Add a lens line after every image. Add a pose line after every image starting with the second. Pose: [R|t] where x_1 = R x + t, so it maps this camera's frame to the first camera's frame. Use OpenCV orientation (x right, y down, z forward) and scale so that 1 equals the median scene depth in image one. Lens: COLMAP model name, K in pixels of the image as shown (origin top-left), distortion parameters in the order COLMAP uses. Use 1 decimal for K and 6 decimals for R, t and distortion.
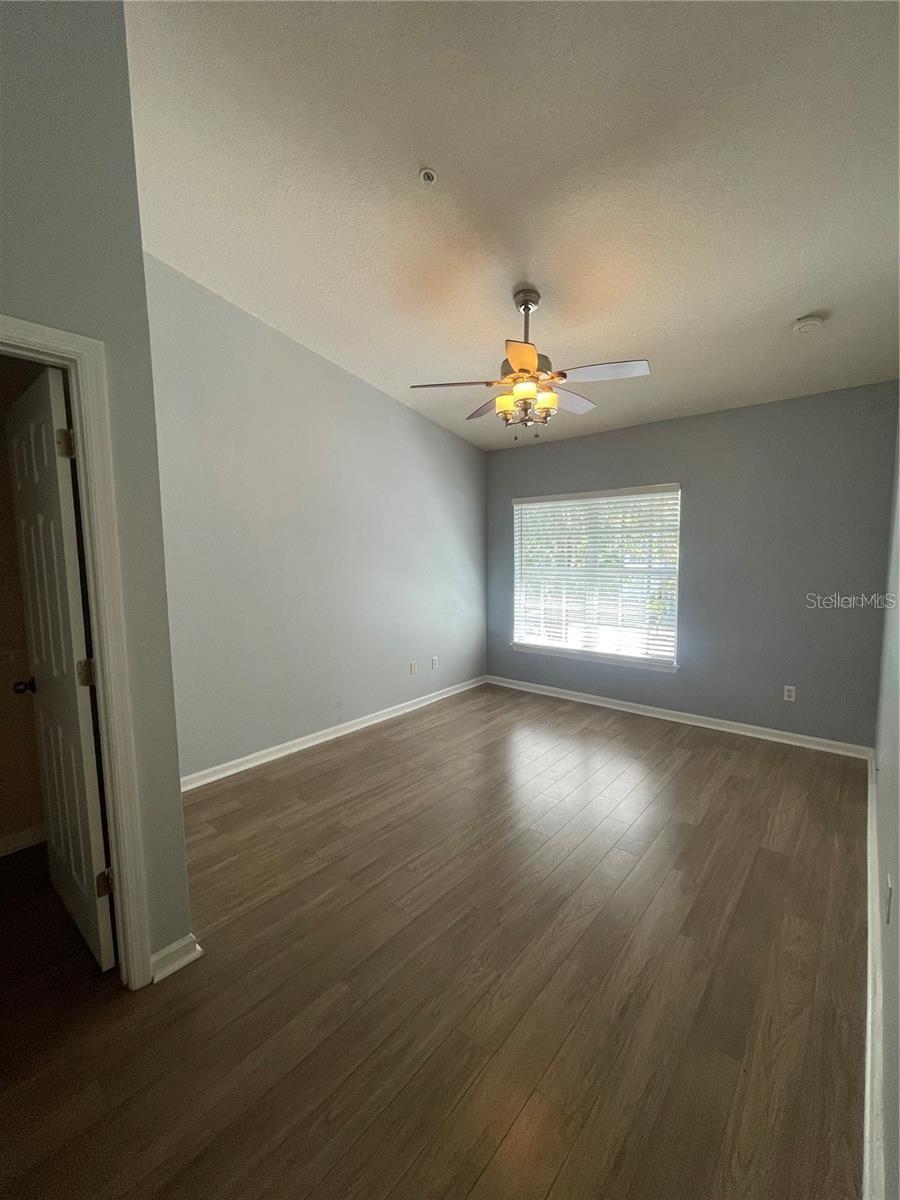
lens RADIAL K [[488.3, 0, 454.3], [0, 488.3, 602.8], [0, 0, 1]] dist [0.001060, 0.000113]
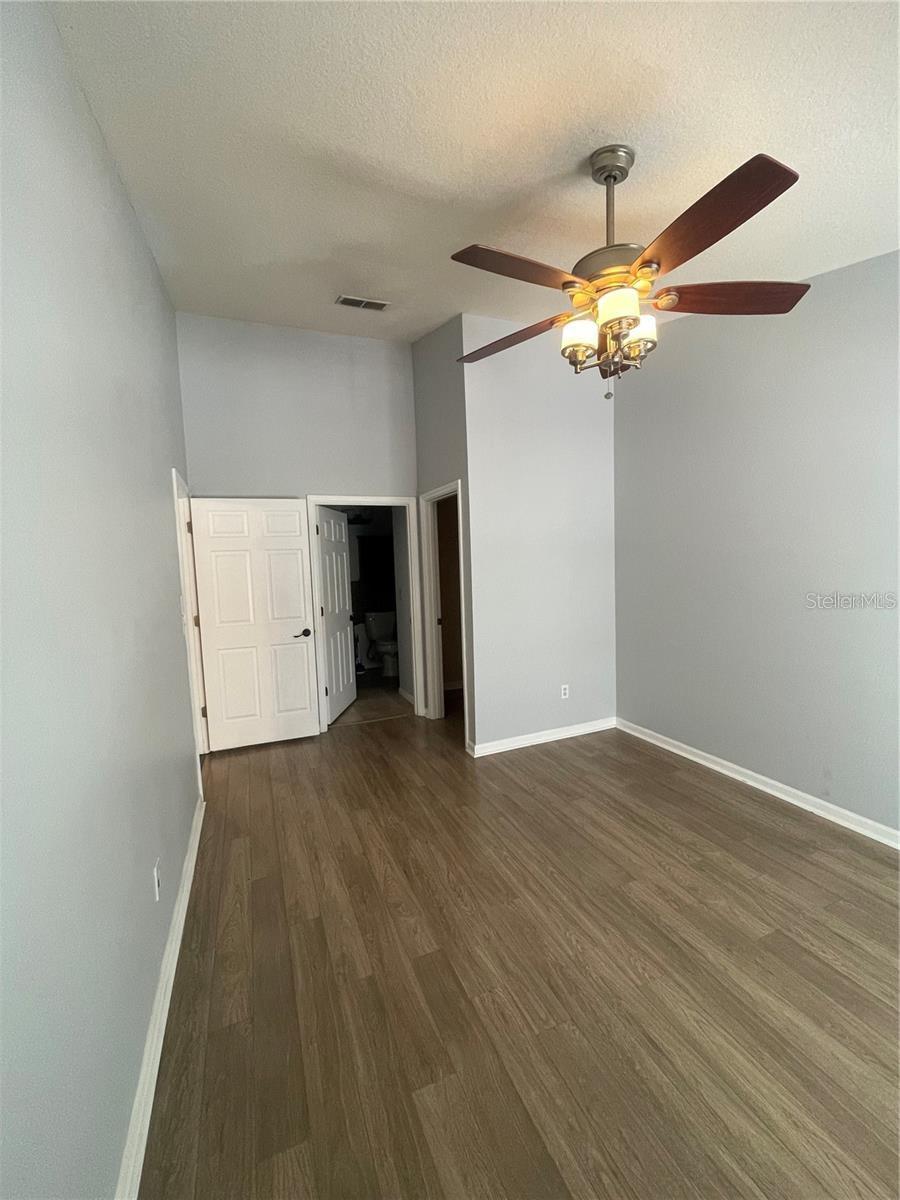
lens RADIAL K [[488.3, 0, 454.4], [0, 488.3, 597.2], [0, 0, 1]] dist [0.001060, 0.000113]
pose [[-0.447069, 0.100319, -0.888856, 0.758011], [-0.048132, 0.989554, 0.135893, -0.138920], [0.893203, 0.103536, -0.437571, 1.023598]]
